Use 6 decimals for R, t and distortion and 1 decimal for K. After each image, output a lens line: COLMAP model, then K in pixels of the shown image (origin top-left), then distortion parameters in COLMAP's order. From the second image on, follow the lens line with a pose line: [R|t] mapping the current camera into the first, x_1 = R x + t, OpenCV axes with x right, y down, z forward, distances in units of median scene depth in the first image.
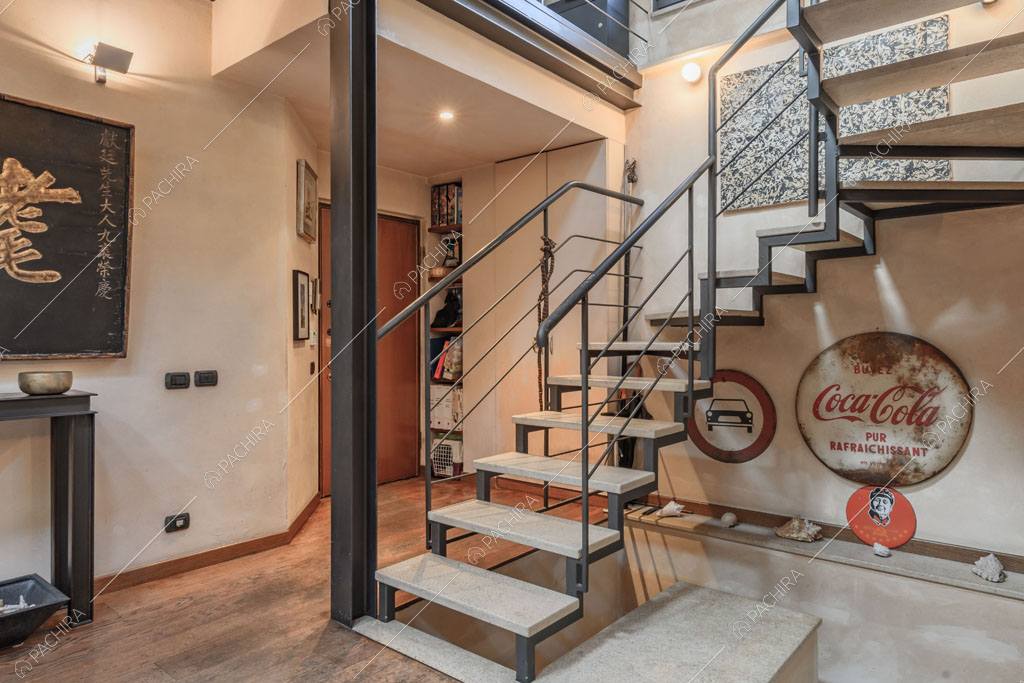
lens RADIAL K [[646.0, 0, 514.3], [0, 646.0, 338.6], [0, 0, 1]] dist [0.032205, 0.000768]
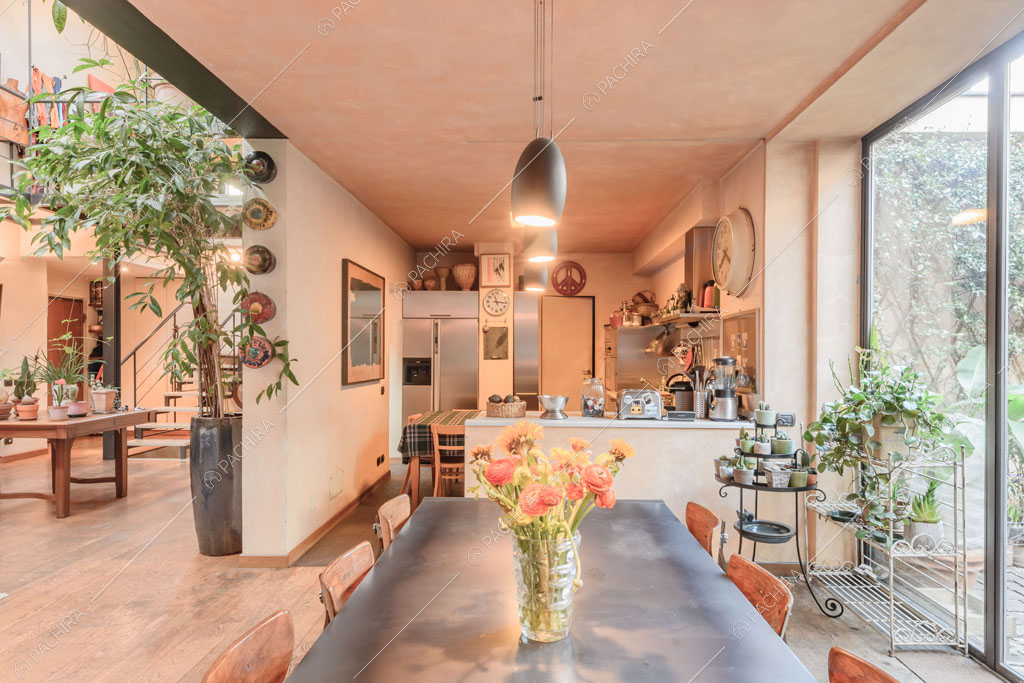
lens RADIAL K [[646.0, 0, 515.1], [0, 646.0, 346.5], [0, 0, 1]] dist [0.032205, 0.000768]
pose [[0.785676, 0.009162, 0.618570, -0.515904], [-0.003383, 0.999939, -0.010515, -0.047851], [-0.618628, 0.006169, 0.785659, -1.966796]]
